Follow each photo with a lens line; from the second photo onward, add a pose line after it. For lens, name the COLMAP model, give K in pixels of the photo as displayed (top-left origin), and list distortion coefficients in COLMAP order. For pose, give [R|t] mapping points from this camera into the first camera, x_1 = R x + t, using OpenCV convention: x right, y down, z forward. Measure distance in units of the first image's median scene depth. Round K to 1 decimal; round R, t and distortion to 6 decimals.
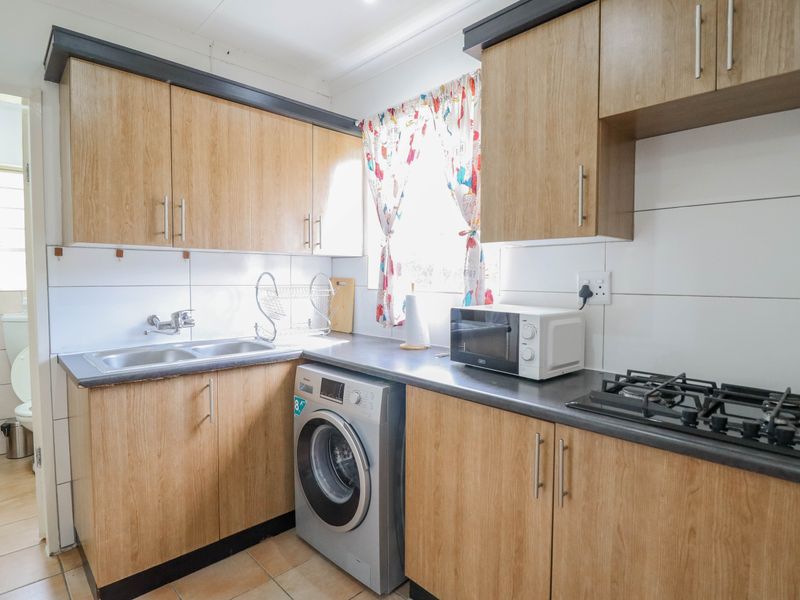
lens RADIAL K [[437.7, 0, 400.0], [0, 437.7, 300.0], [0, 0, 1]] dist [-0.001994, -0.001195]
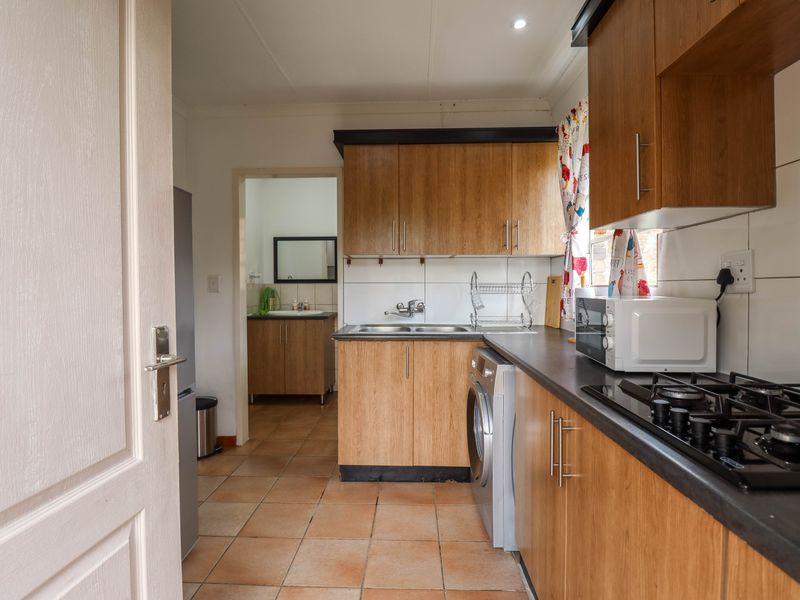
lens RADIAL K [[426.6, 0, 409.9], [0, 426.6, 299.9], [0, 0, 1]] dist [0.001479, -0.000461]
pose [[0.700494, 0.012626, -0.713547, 0.497311], [-0.031441, 0.999419, -0.013182, 0.043901], [0.712966, 0.031668, 0.700483, 0.036168]]
